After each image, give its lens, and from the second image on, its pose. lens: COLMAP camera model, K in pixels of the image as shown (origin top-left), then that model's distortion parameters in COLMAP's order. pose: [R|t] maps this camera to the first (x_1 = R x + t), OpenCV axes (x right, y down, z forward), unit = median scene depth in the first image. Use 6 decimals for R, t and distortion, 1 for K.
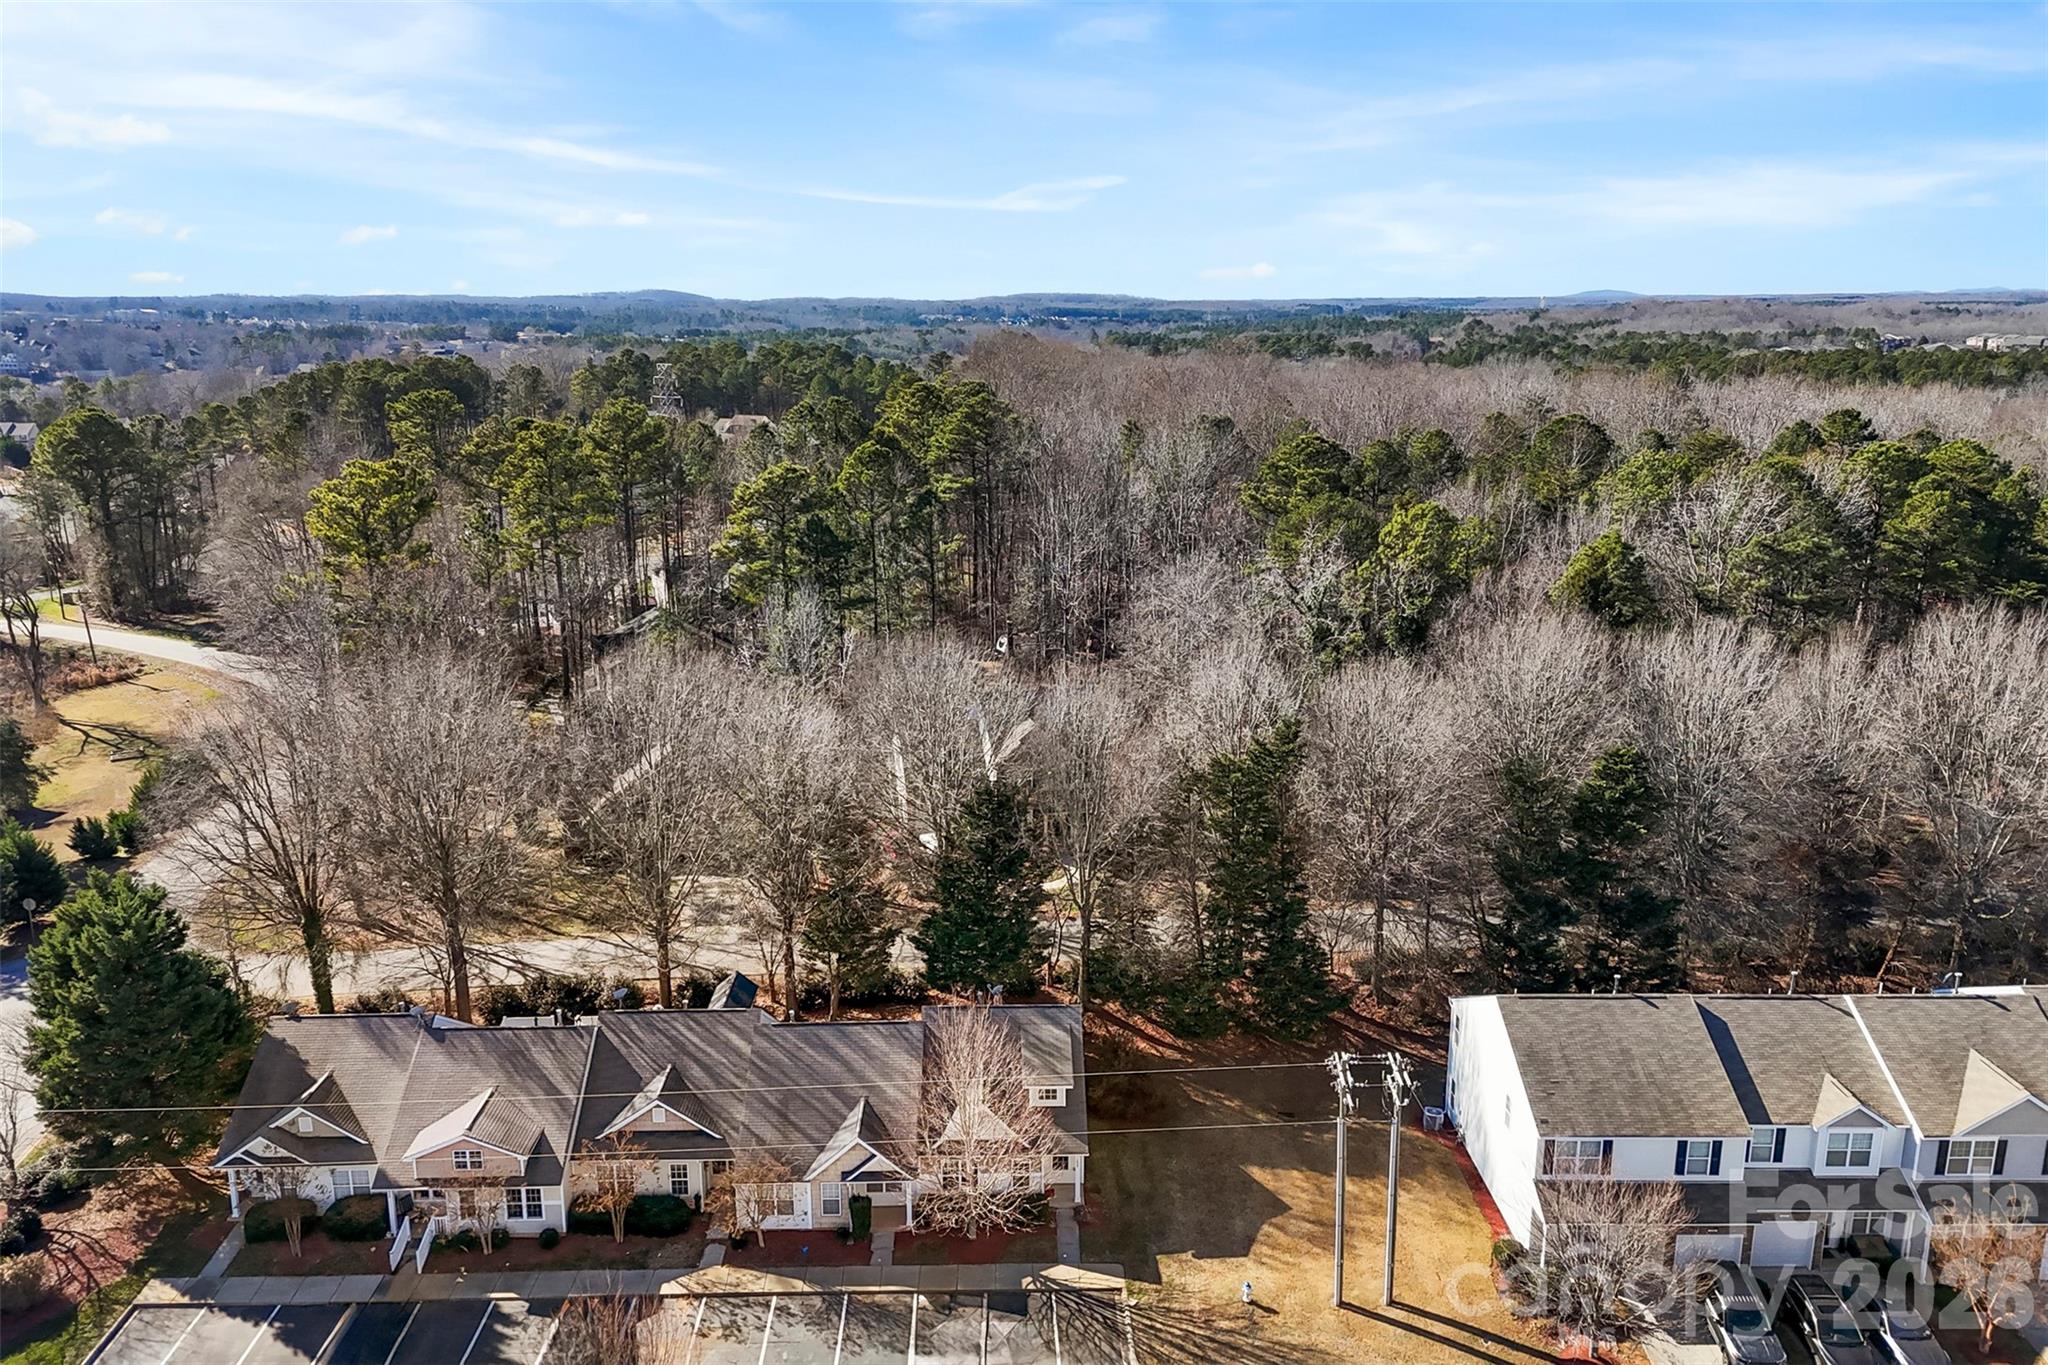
lens RADIAL K [[1528.0, 0, 1033.2], [0, 1528.0, 682.8], [0, 0, 1]] dist [0.046404, -0.021330]
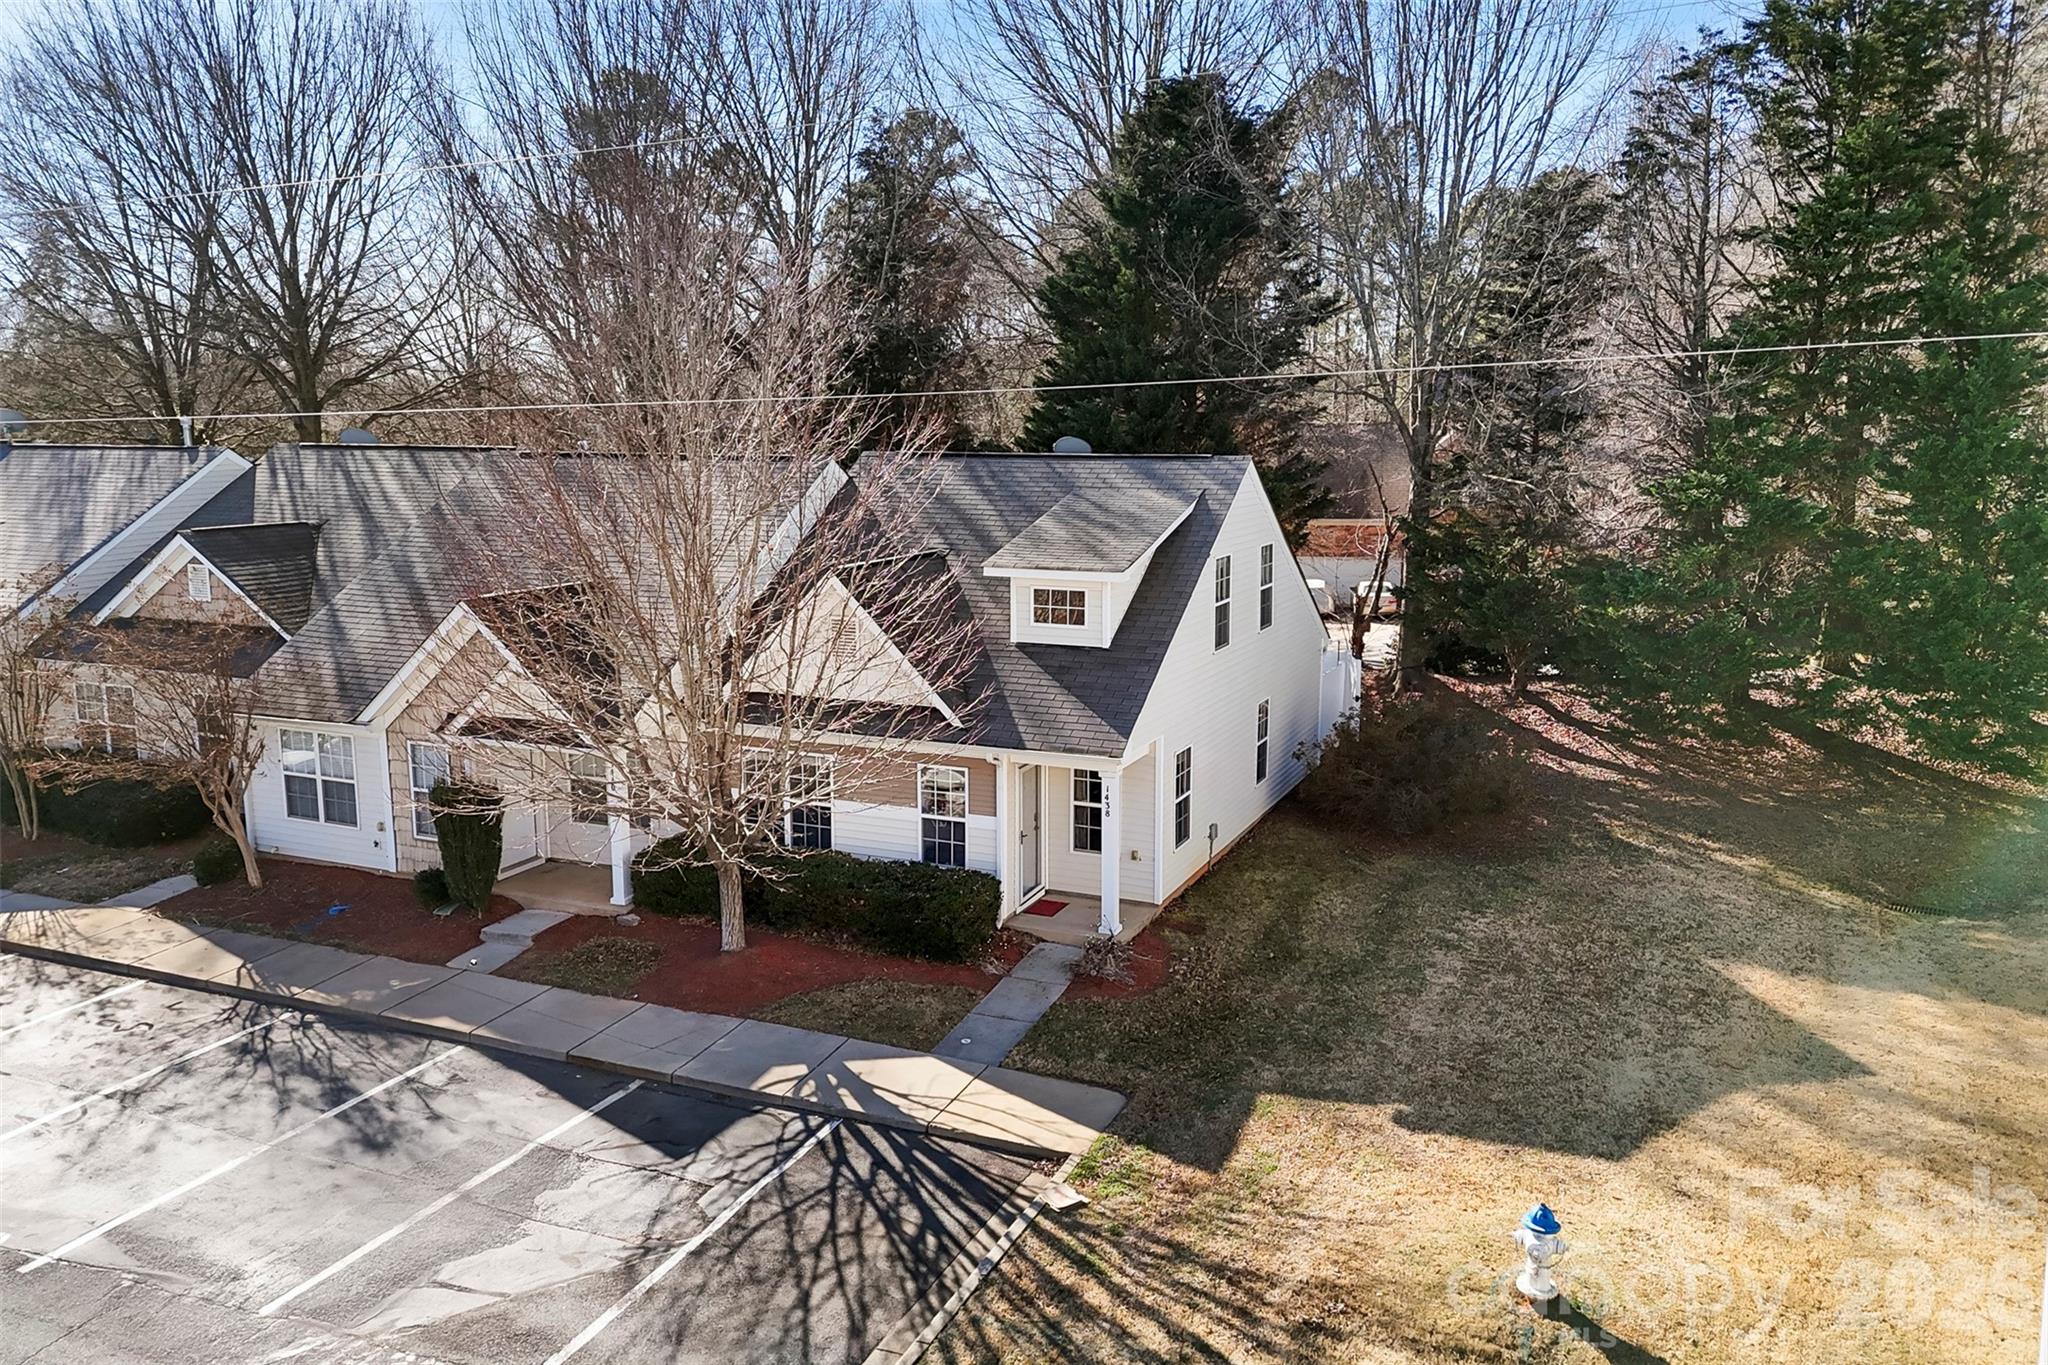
lens RADIAL K [[1528.0, 0, 1012.6], [0, 1528.0, 676.7], [0, 0, 1]] dist [0.046404, -0.021330]
pose [[0.904995, 0.067210, -0.420080, 0.148630], [-0.097925, 0.993837, -0.051958, 0.317633], [0.413998, 0.088158, 0.905999, 0.730616]]
